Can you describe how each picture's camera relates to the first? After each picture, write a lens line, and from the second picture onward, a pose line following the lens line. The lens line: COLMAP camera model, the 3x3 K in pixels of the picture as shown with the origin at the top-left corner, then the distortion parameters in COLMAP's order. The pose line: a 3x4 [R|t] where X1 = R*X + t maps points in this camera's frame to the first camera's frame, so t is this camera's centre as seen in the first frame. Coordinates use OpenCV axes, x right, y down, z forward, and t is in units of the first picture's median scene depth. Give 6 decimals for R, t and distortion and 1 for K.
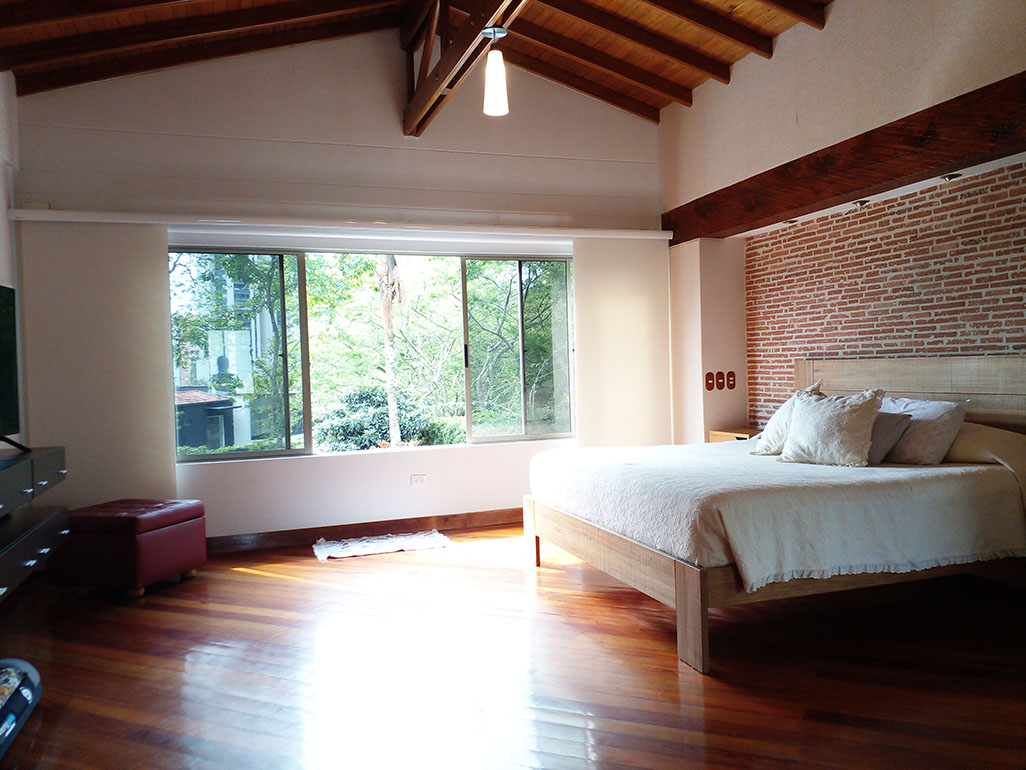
lens RADIAL K [[825.2, 0, 507.3], [0, 825.2, 385.9], [0, 0, 1]] dist [0.065037, -0.074714]
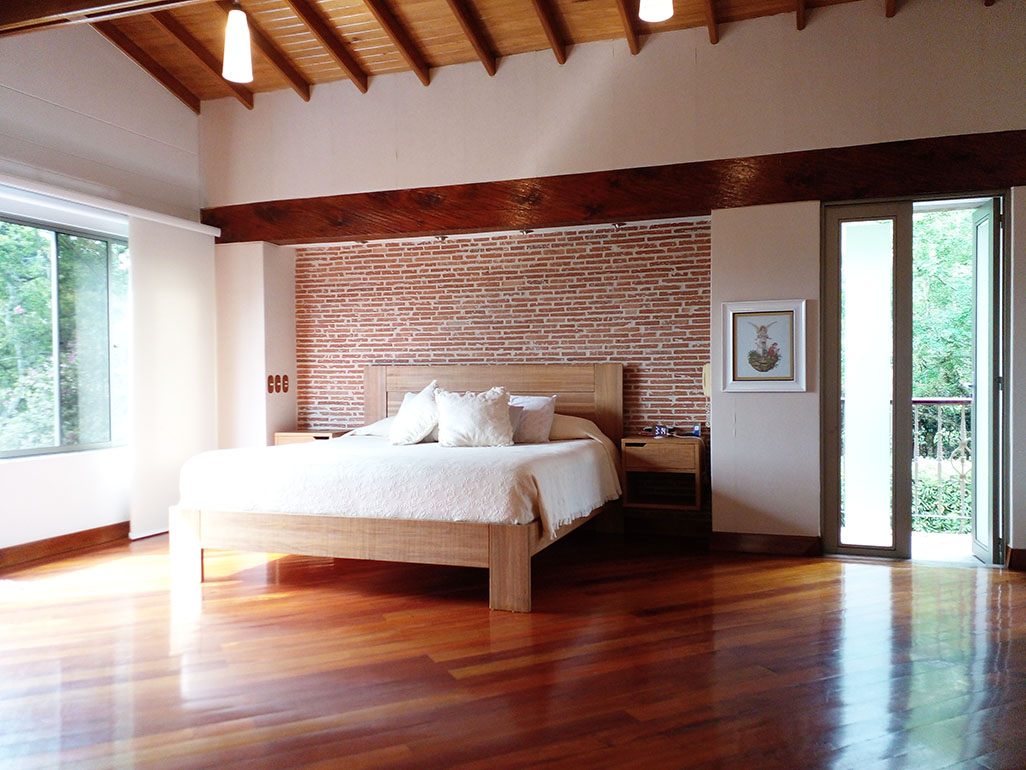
lens RADIAL K [[825.2, 0, 515.3], [0, 825.2, 406.2], [0, 0, 1]] dist [0.065037, -0.074714]
pose [[0.607430, 0.003036, 0.794368, -0.454491], [0.001491, 0.999987, -0.004962, 0.032313], [-0.794372, 0.004198, 0.607417, 0.170624]]
